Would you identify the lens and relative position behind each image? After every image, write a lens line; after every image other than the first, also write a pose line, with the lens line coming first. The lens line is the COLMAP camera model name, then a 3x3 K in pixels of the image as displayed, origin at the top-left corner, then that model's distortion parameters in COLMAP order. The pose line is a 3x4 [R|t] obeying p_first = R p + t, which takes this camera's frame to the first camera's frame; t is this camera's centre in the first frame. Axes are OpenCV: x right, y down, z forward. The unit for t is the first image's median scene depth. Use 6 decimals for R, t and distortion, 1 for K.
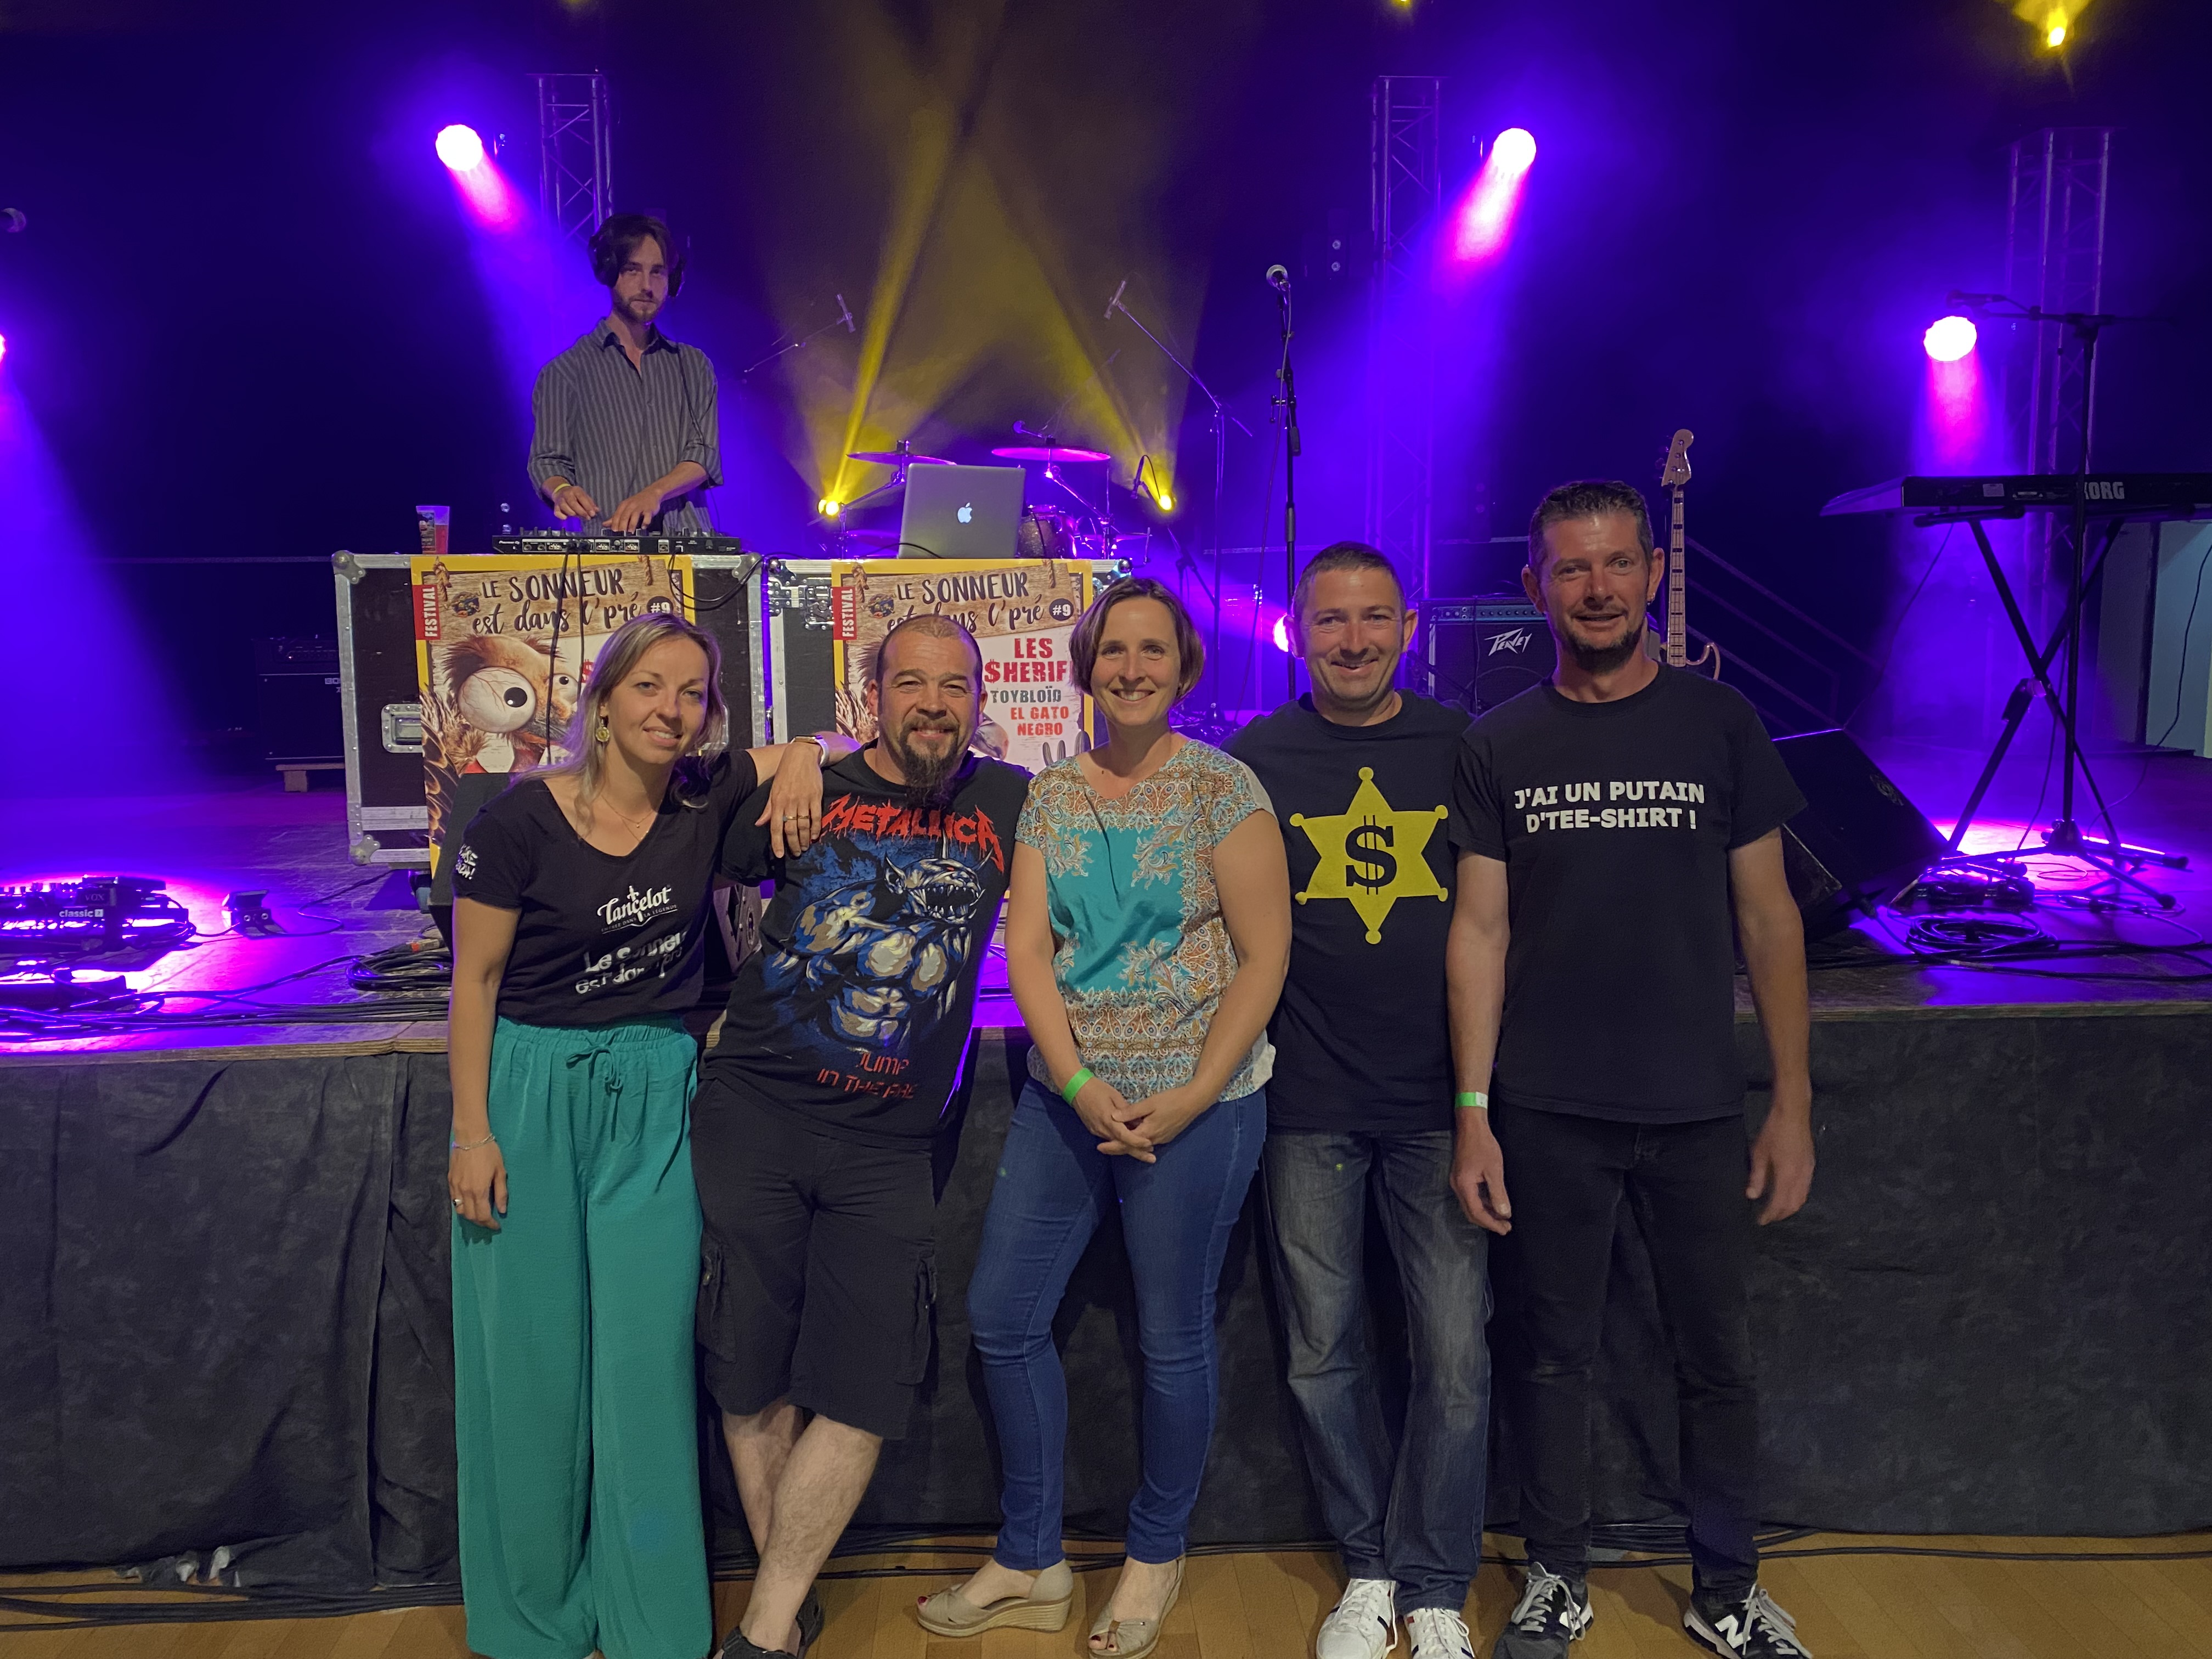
lens RADIAL K [[1693.8, 0, 1103.5], [0, 1693.8, 828.1], [0, 0, 1]] dist [0.002584, -0.000592]
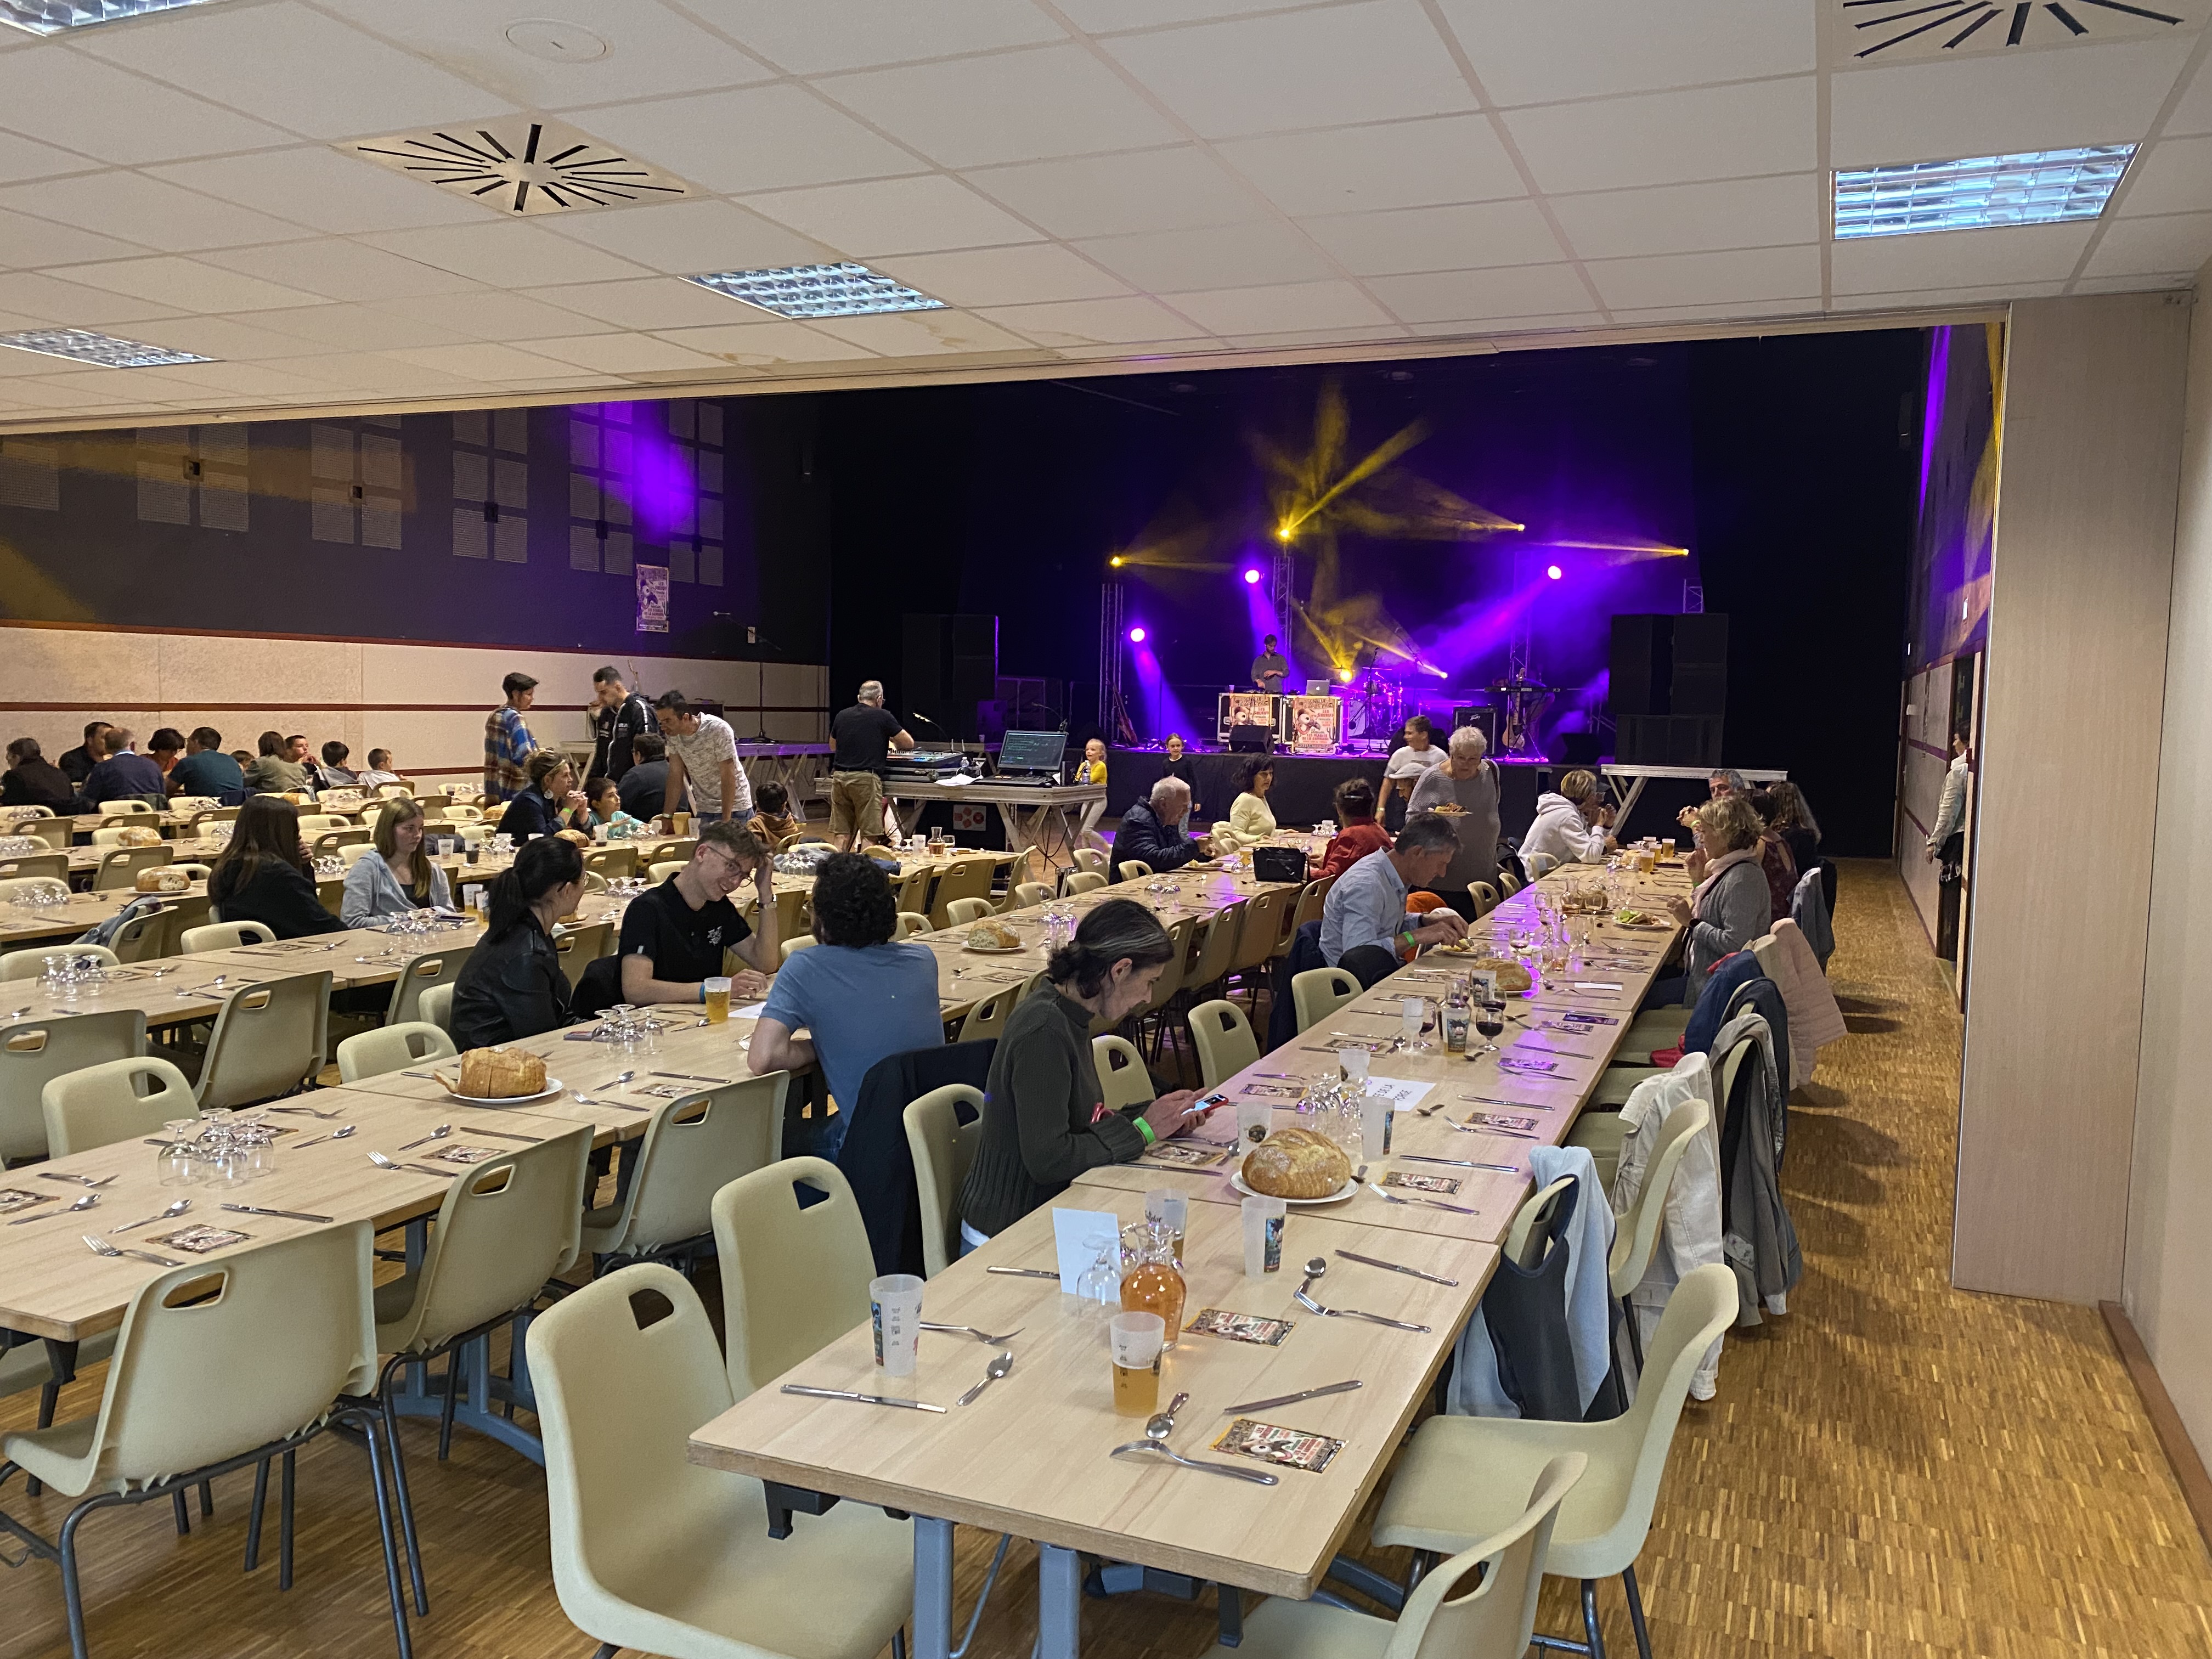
lens RADIAL K [[1693.8, 0, 1110.9], [0, 1693.8, 831.0], [0, 0, 1]] dist [0.002584, -0.000592]
pose [[0.893551, 0.062168, -0.444637, 1.992849], [-0.078434, 0.996752, -0.018258, 0.488951], [0.442058, 0.051189, 0.895525, -4.727332]]
